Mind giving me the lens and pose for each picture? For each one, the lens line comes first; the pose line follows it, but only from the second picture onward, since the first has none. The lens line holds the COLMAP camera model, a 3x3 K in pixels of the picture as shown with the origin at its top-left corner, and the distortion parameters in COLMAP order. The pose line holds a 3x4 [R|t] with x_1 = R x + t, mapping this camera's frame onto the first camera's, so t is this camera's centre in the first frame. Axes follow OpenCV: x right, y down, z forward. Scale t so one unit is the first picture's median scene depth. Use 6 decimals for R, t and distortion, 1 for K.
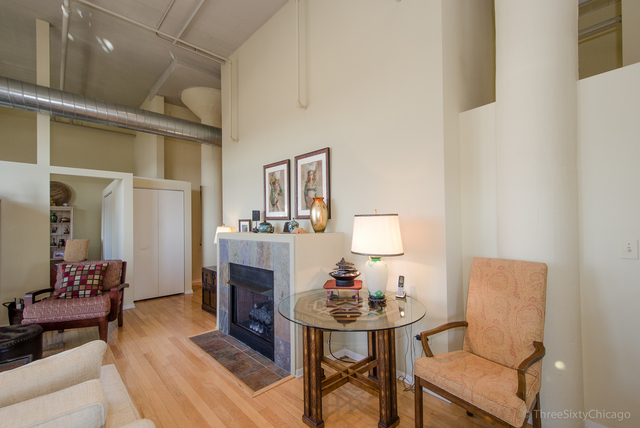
lens RADIAL K [[286.4, 0, 319.1], [0, 286.4, 219.9], [0, 0, 1]] dist [0.025419, -0.000465]
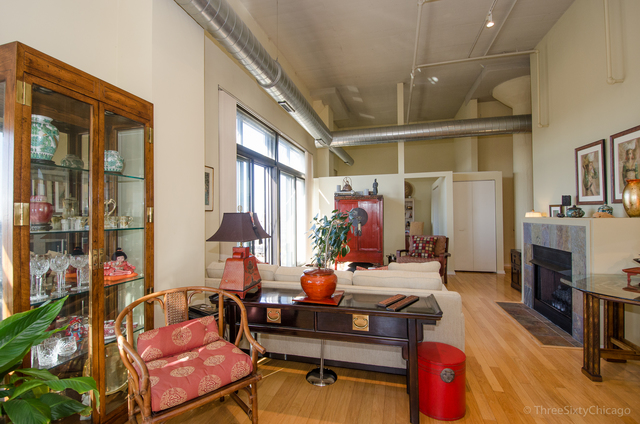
lens RADIAL K [[298.1, 0, 302.3], [0, 298.1, 212.4], [0, 0, 1]] dist [-0.015998, -0.006554]
pose [[0.500160, -0.001071, -0.865932, 0.205319], [0.018360, 0.999788, 0.009368, -0.000048], [0.865738, -0.020583, 0.500074, -0.301512]]
